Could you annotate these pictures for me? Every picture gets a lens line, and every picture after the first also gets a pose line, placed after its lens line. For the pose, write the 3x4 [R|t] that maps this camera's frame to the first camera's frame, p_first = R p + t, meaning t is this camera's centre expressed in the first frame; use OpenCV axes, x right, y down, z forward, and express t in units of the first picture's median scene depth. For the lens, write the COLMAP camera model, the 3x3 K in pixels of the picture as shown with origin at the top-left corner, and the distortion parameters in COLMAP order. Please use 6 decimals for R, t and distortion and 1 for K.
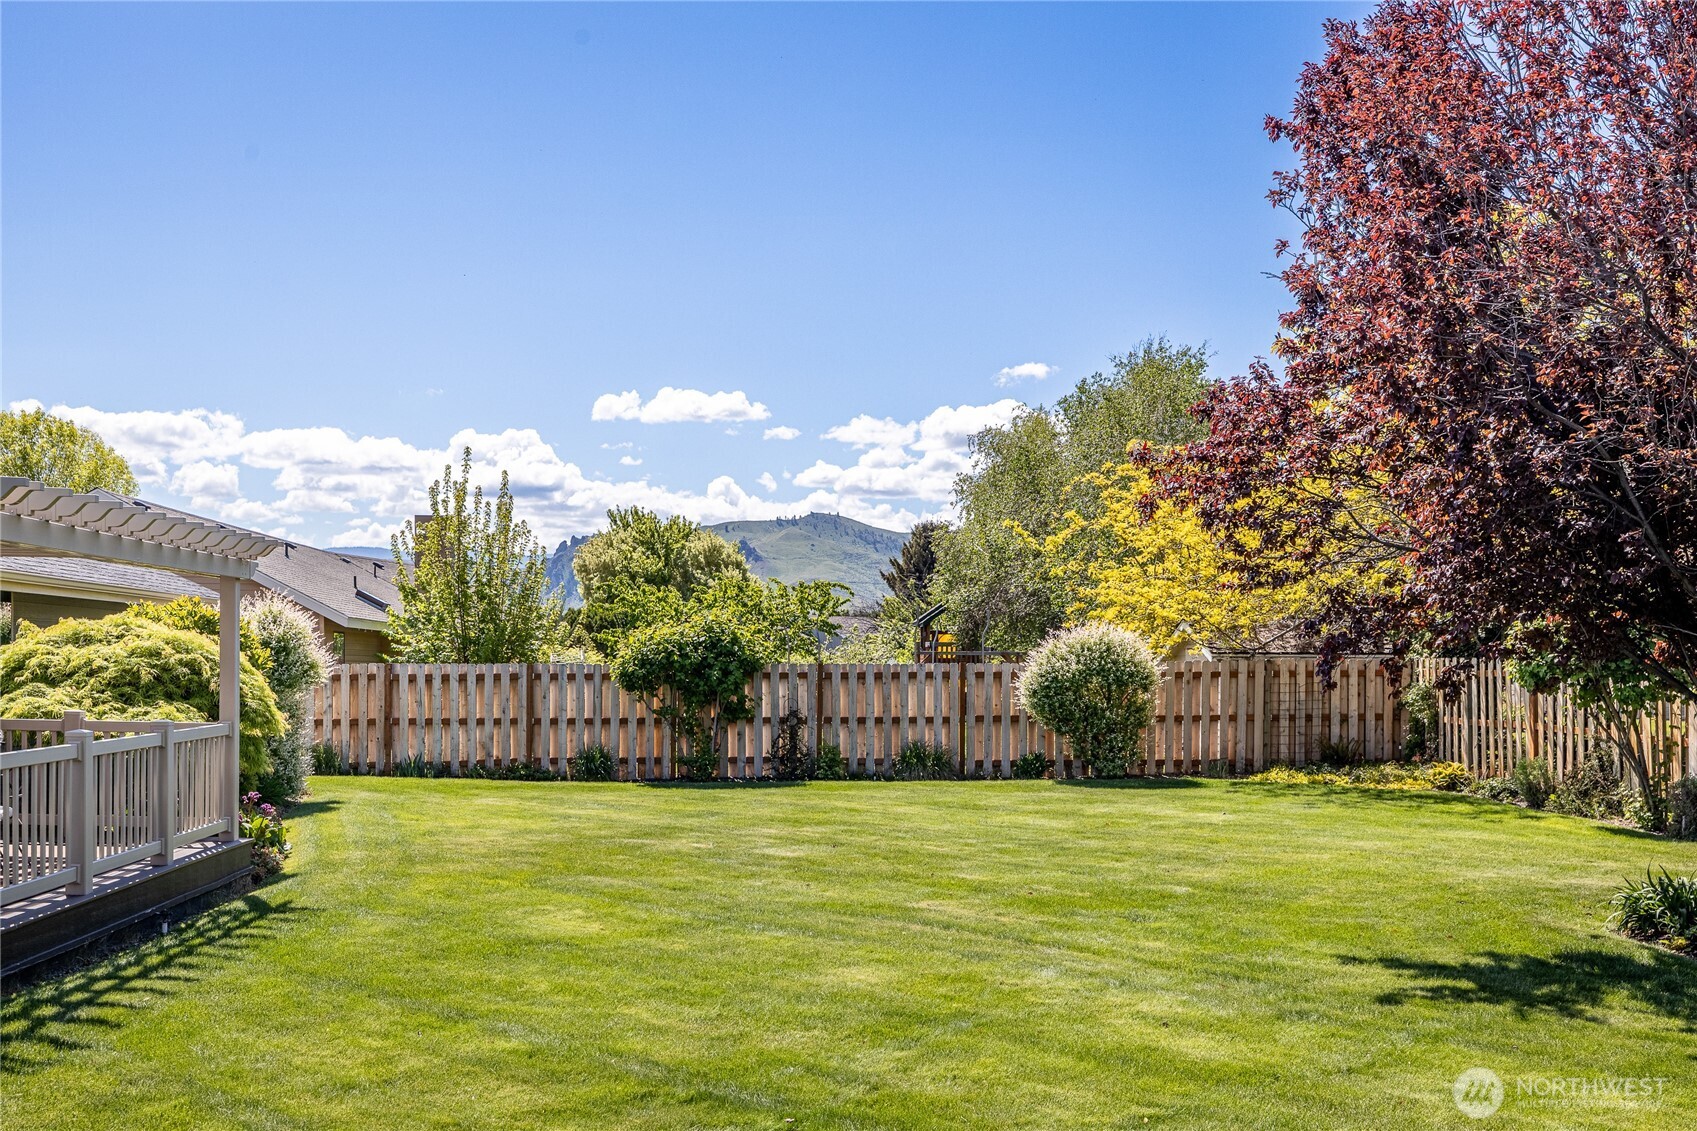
lens RADIAL K [[1728.3, 0, 762.9], [0, 1728.3, 650.4], [0, 0, 1]] dist [-0.012092, 0.000000]
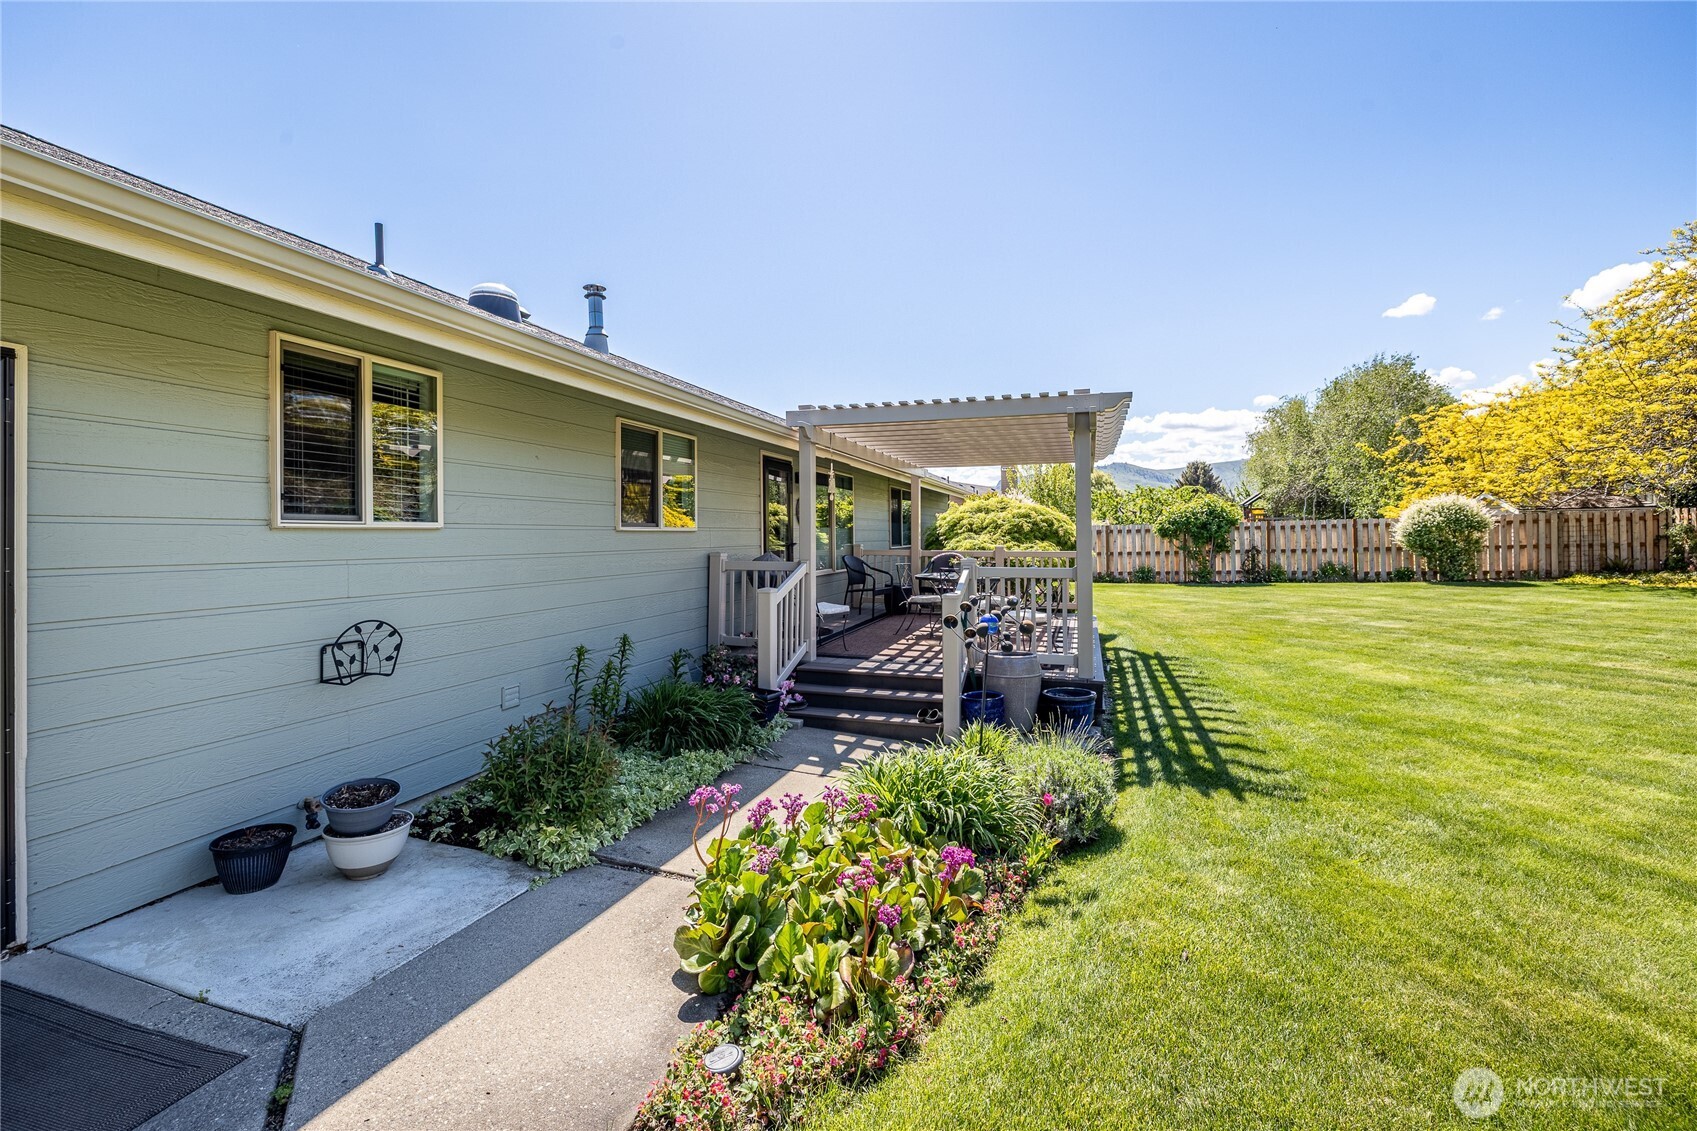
lens RADIAL K [[732.5, 0, 862.3], [0, 732.5, 524.8], [0, 0, 1]] dist [0.001735, -0.003316]
pose [[0.954487, -0.025087, -0.297196, -0.153916], [0.023744, 0.999685, -0.008129, 0.007467], [0.297307, 0.000702, 0.954782, 0.098729]]
